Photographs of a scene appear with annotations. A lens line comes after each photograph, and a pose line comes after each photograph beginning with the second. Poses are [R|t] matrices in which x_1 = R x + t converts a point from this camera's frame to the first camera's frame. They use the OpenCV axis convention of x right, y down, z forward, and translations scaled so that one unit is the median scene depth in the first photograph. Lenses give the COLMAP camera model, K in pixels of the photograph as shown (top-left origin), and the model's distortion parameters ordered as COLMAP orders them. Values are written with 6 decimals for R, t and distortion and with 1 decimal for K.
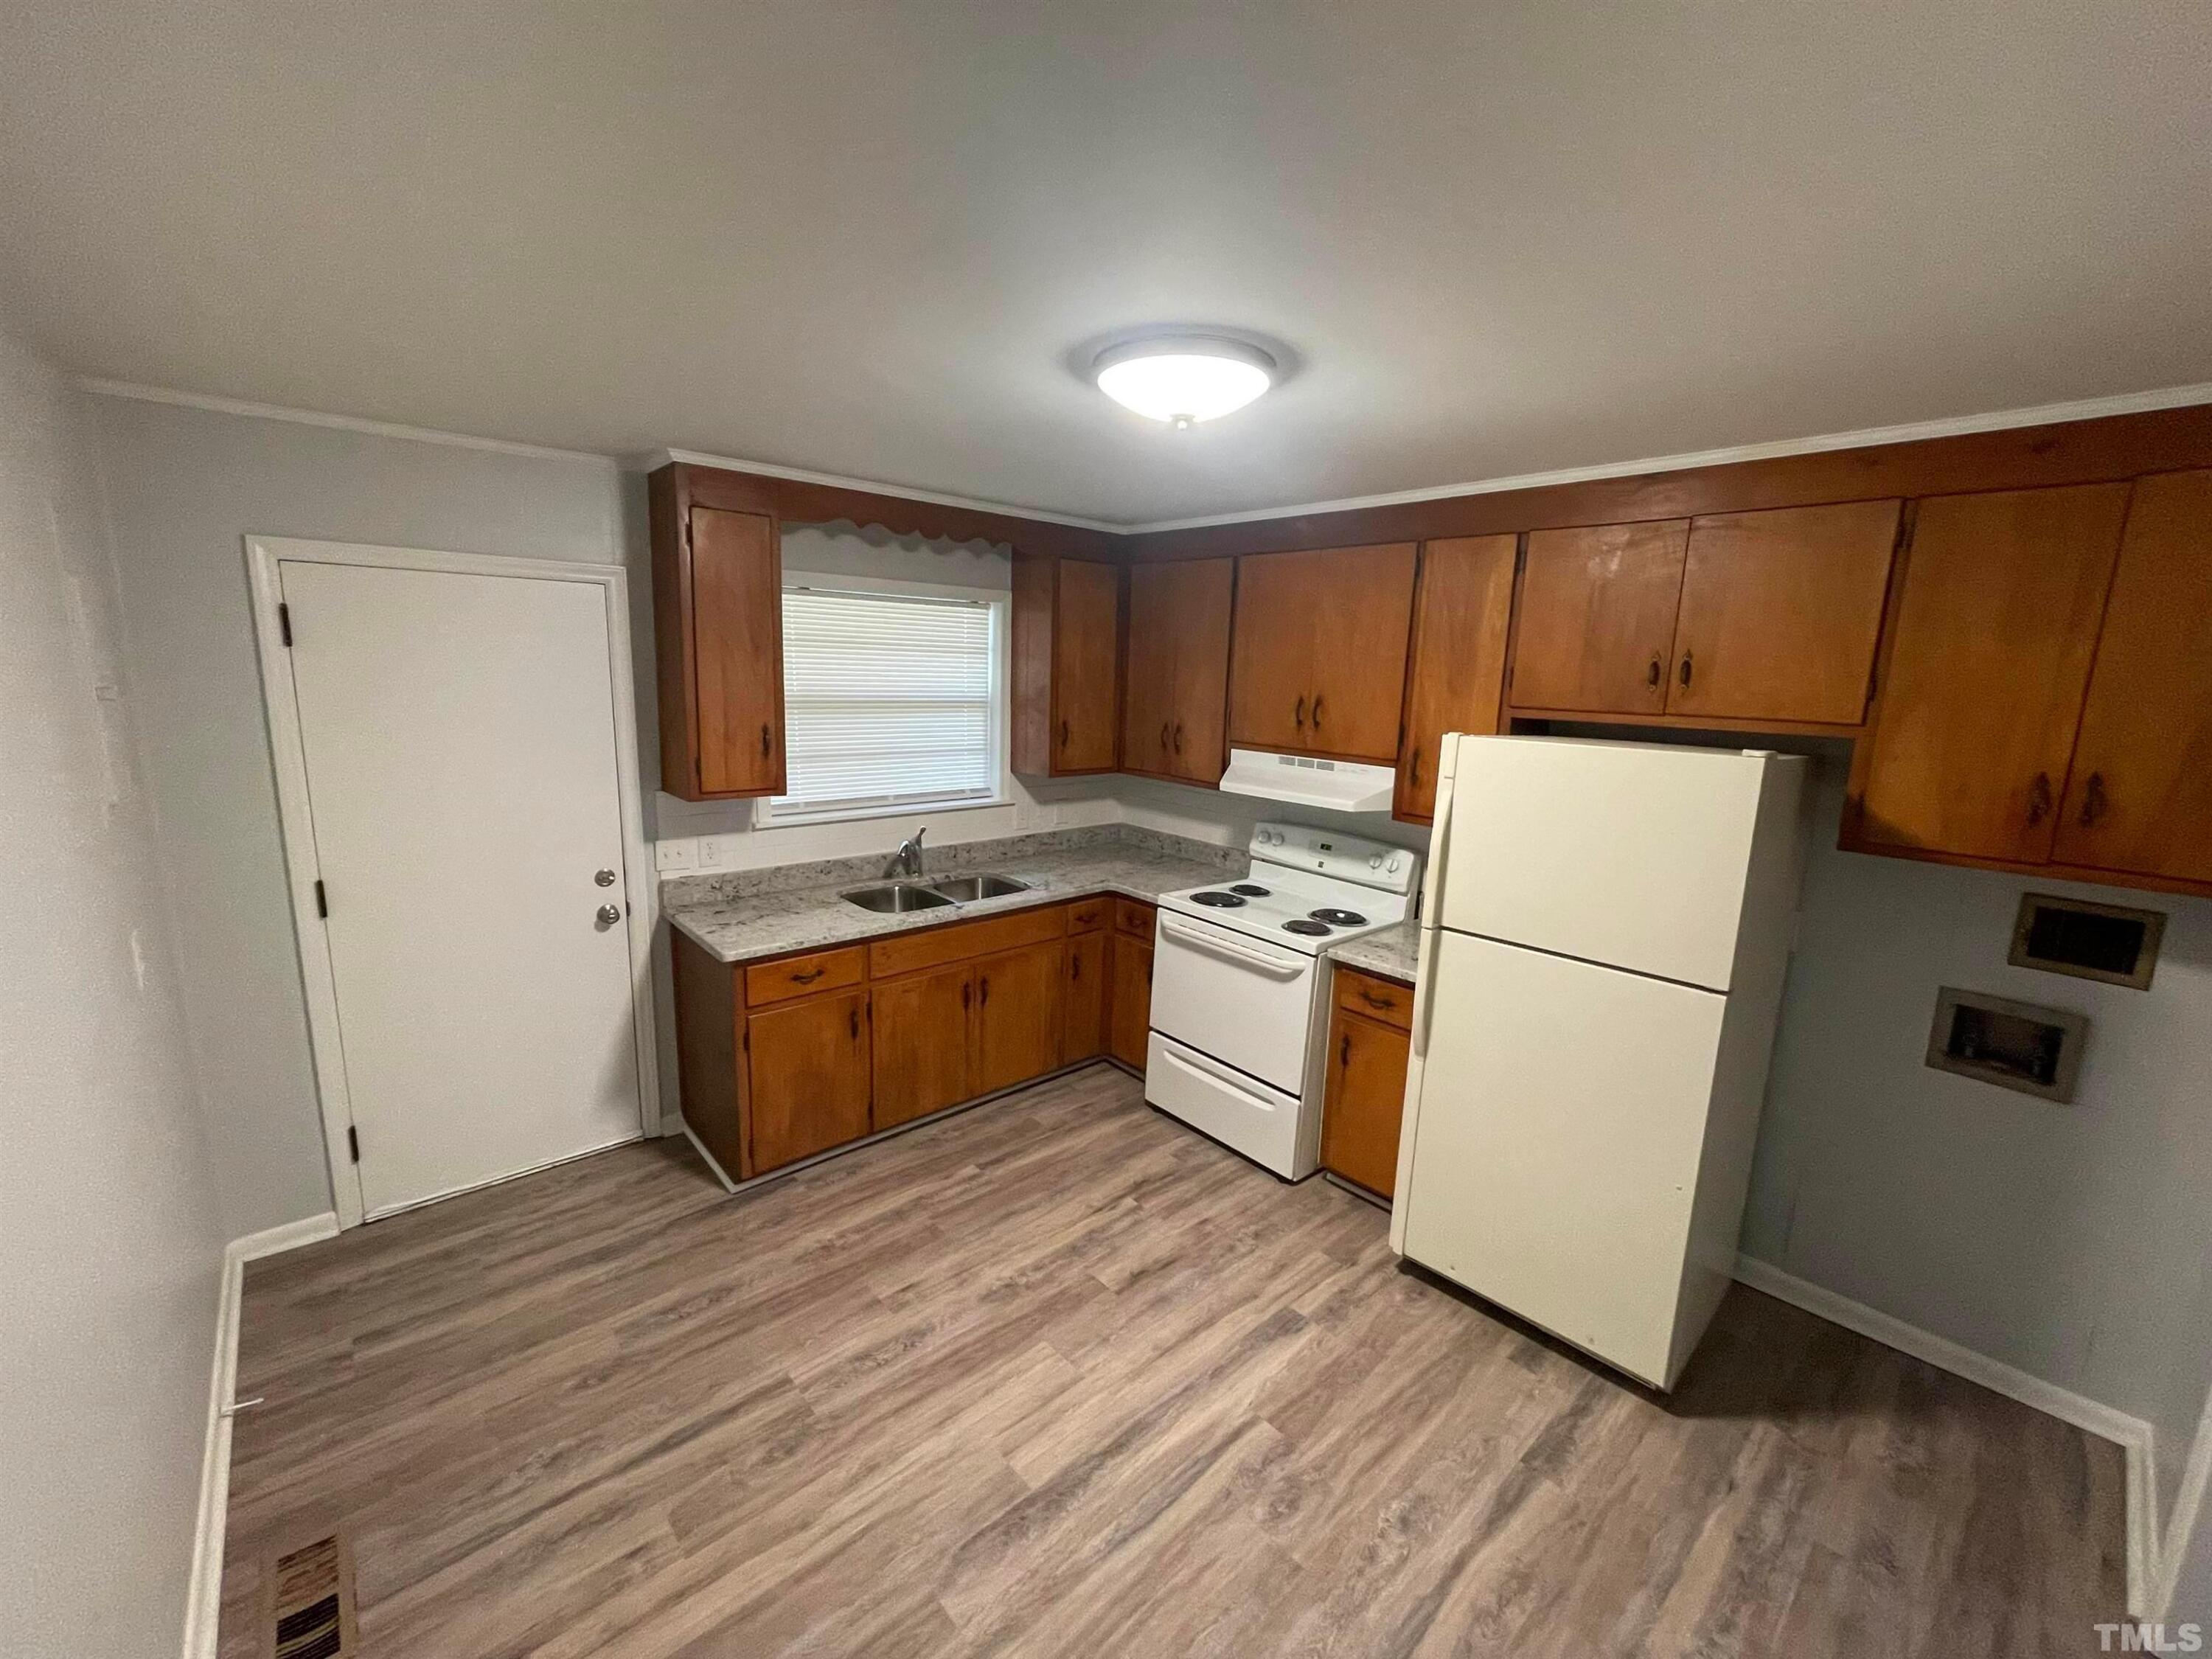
lens RADIAL K [[893.5, 0, 1102.1], [0, 893.5, 824.7], [0, 0, 1]] dist [-0.000743, 0.000173]
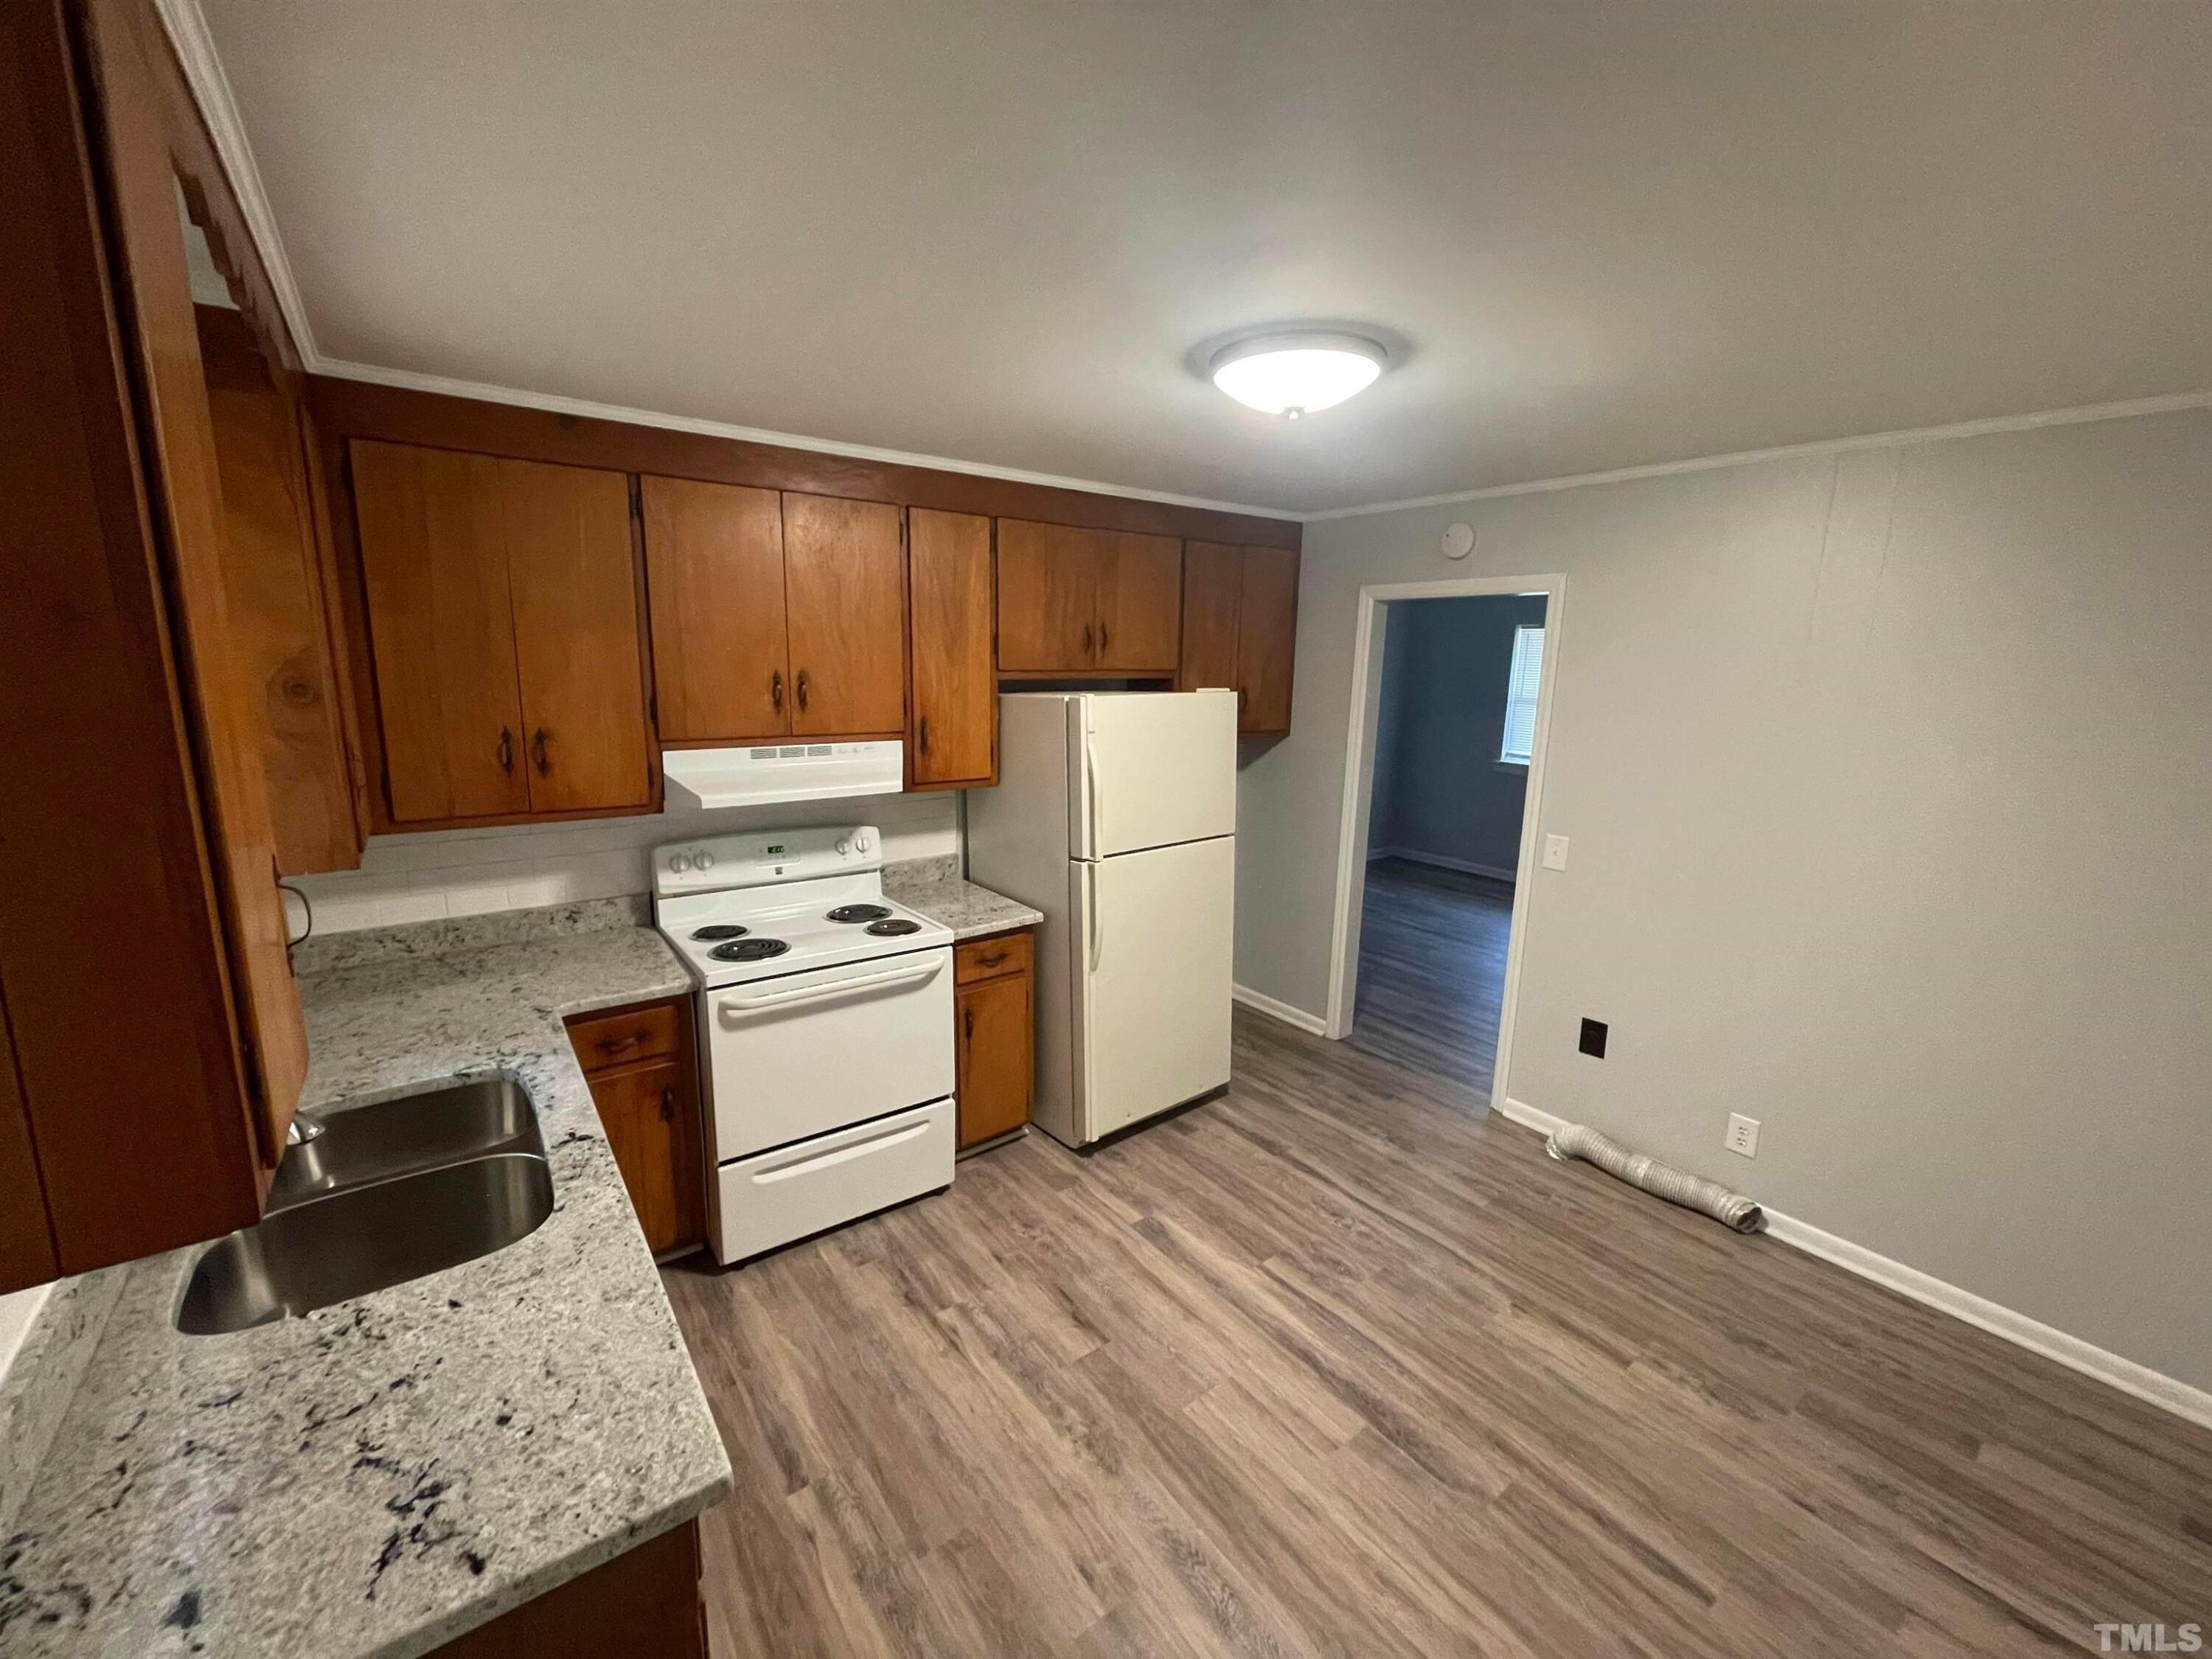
lens RADIAL K [[893.5, 0, 1104.8], [0, 893.5, 829.0], [0, 0, 1]] dist [-0.000743, 0.000173]
pose [[0.079439, -0.221059, 0.972020, -0.700878], [0.163237, 0.964823, 0.206082, -0.151833], [-0.983383, 0.142299, 0.112730, 0.775874]]
